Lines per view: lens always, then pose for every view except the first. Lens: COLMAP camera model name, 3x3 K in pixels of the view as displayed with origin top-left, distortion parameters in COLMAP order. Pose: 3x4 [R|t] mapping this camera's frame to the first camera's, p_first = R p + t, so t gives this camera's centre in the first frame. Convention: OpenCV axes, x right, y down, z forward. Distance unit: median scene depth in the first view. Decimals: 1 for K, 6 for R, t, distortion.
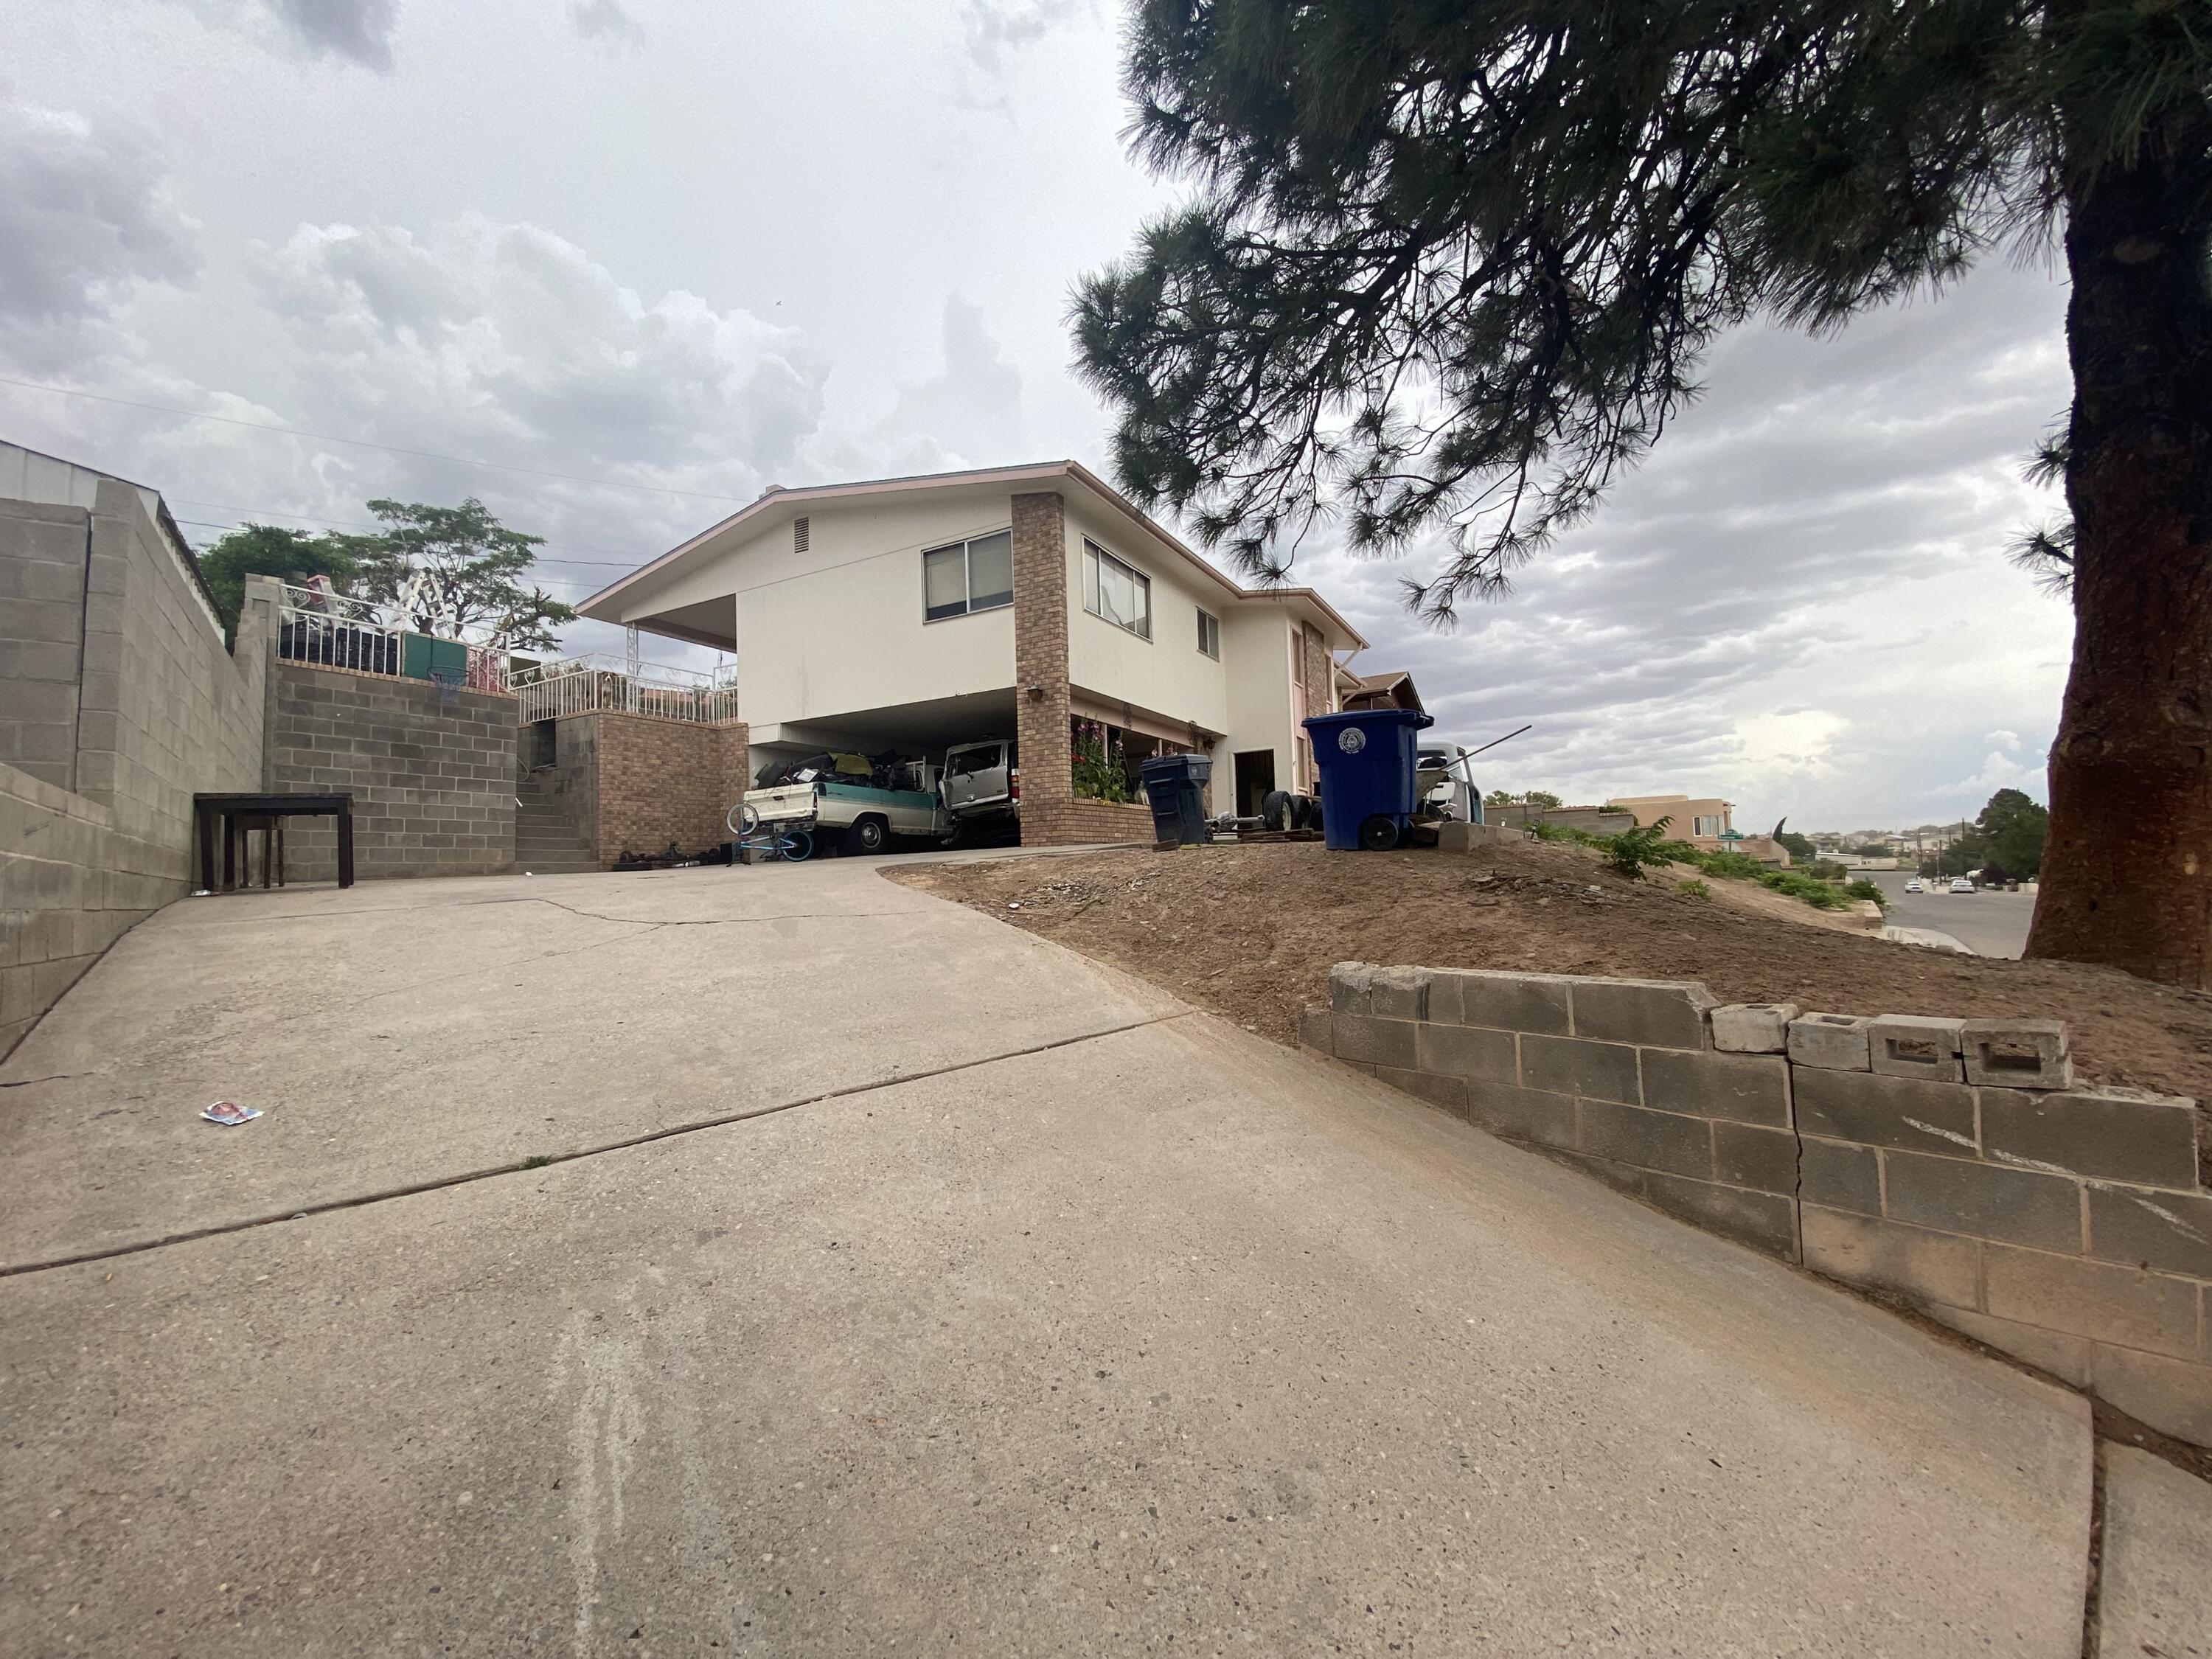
lens RADIAL K [[900.4, 0, 1106.0], [0, 900.4, 829.5], [0, 0, 1]] dist [0.051816, -0.033308]
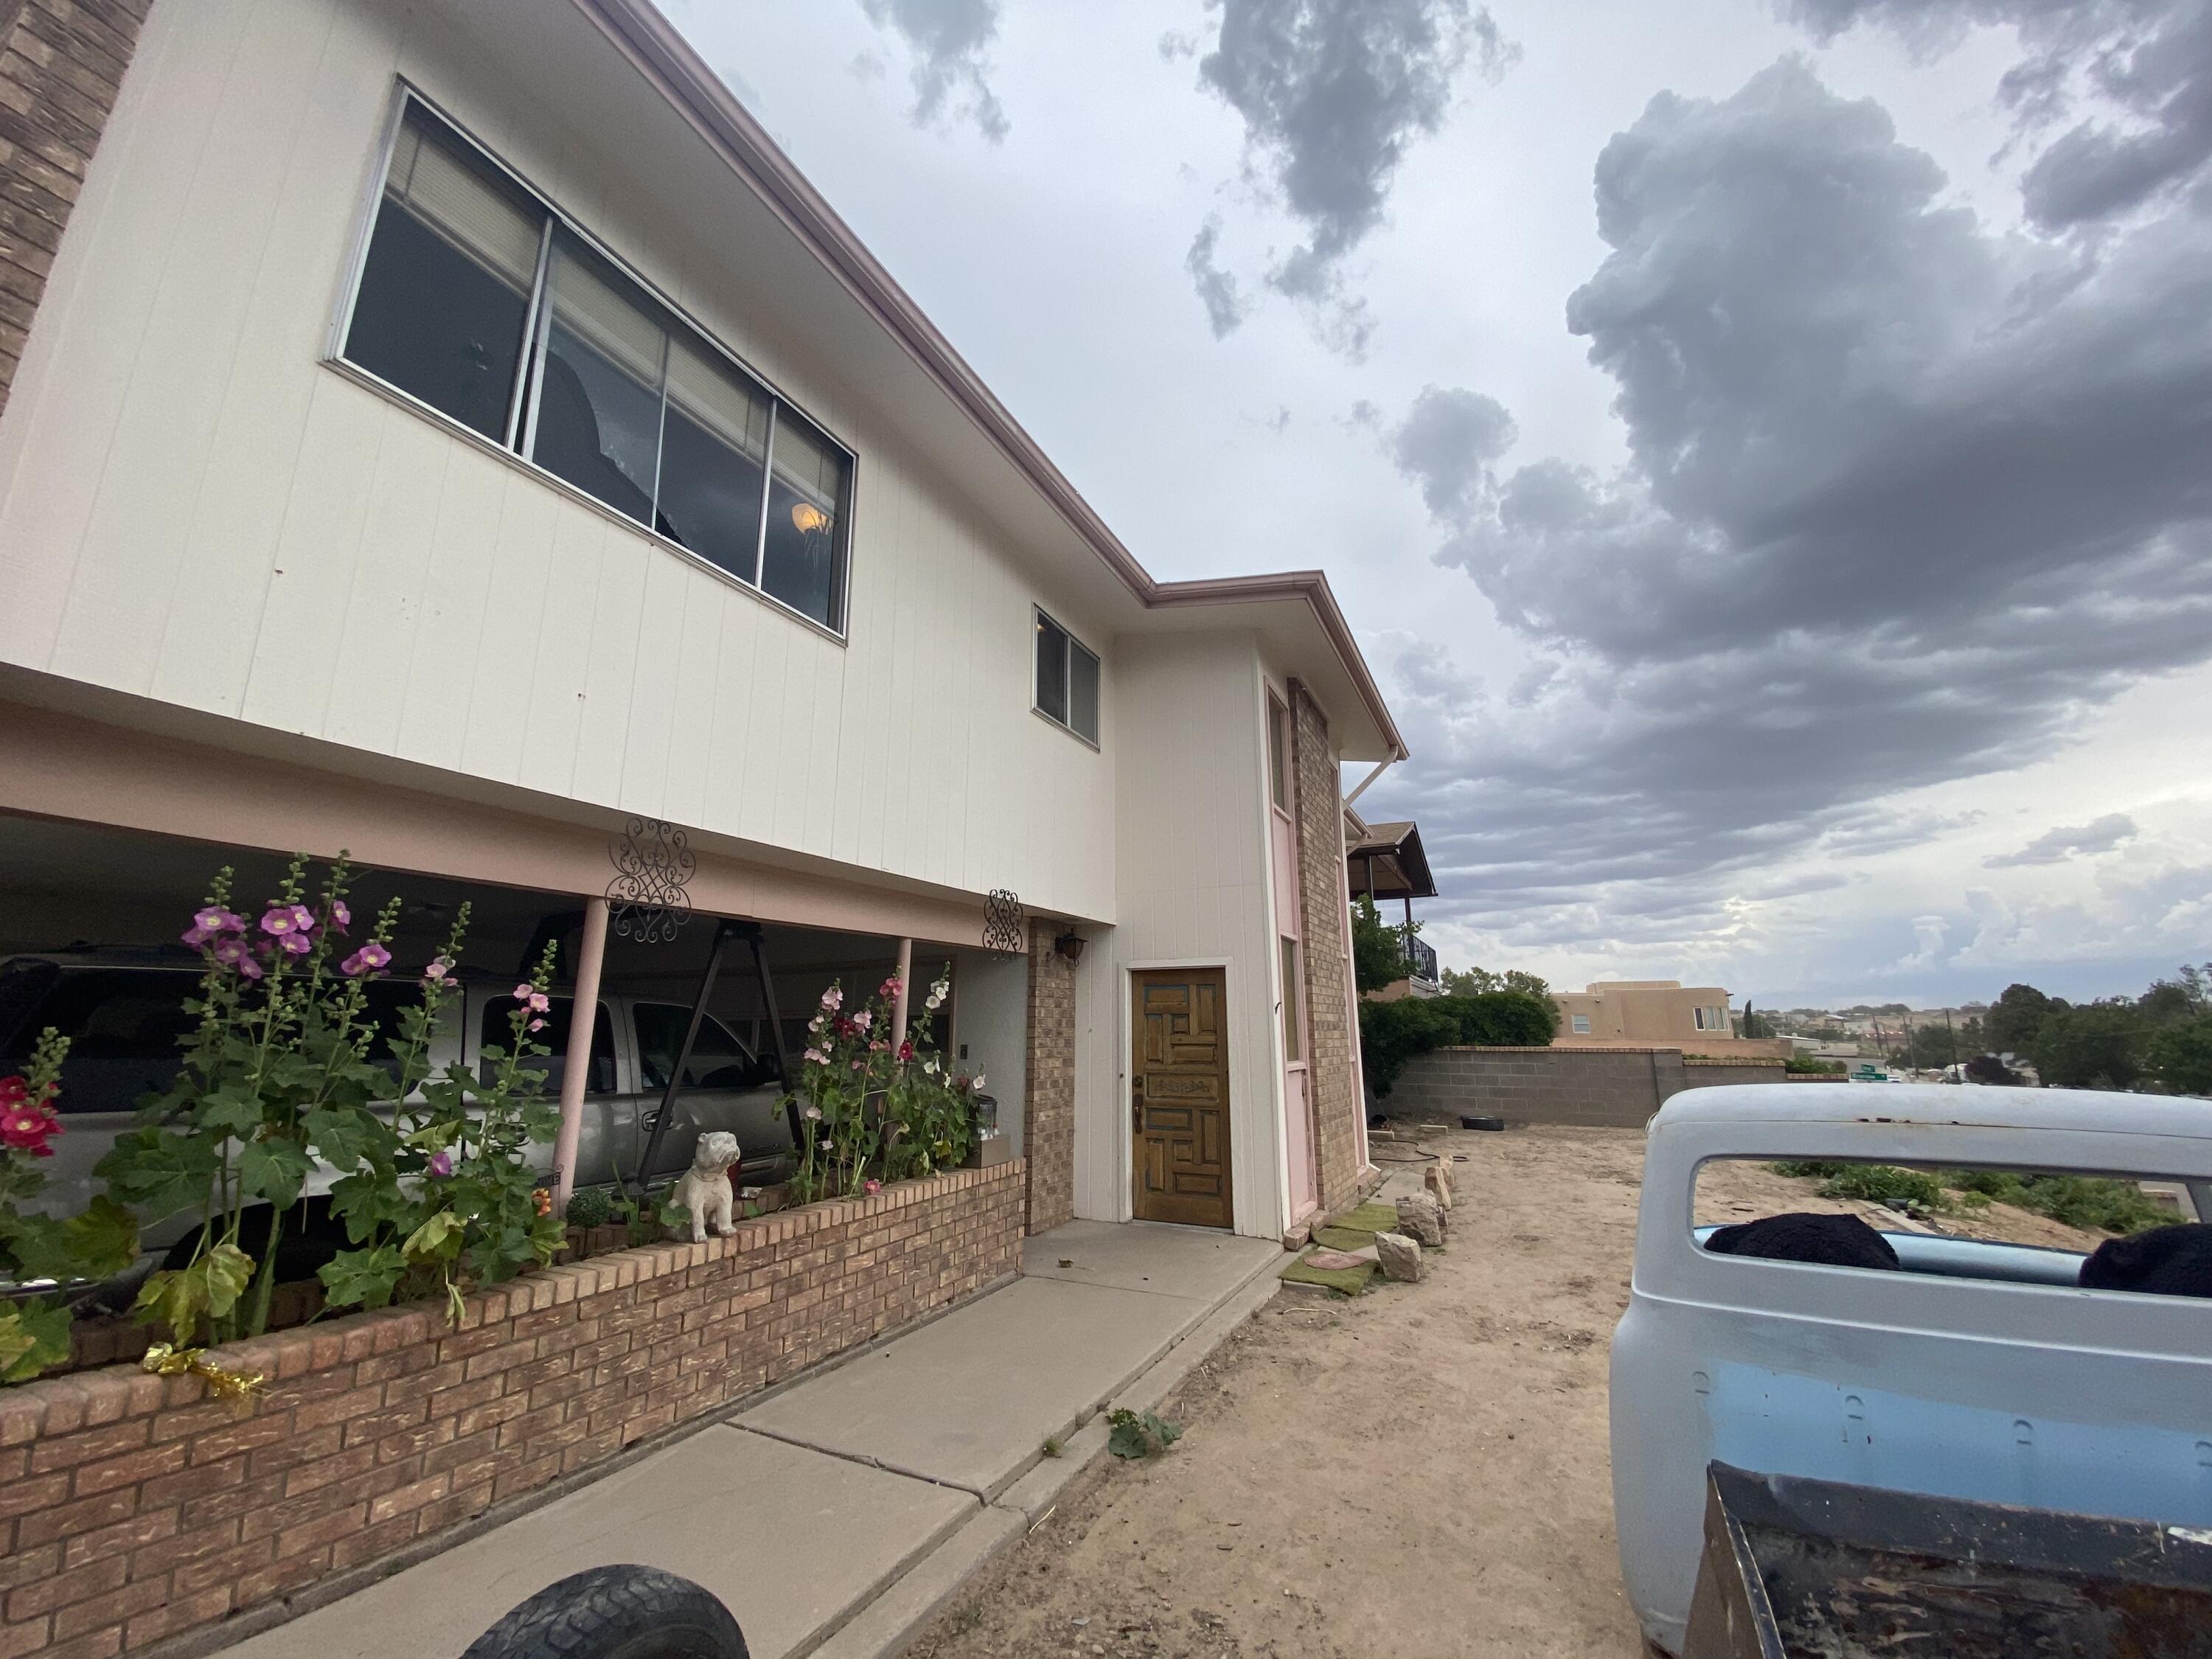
lens RADIAL K [[900.4, 0, 1106.0], [0, 900.4, 829.5], [0, 0, 1]] dist [0.051816, -0.033308]
pose [[0.998032, 0.040264, 0.048069, 0.106307], [-0.031743, 0.985538, -0.166456, -0.076685], [-0.054076, 0.164603, 0.984876, 0.568279]]
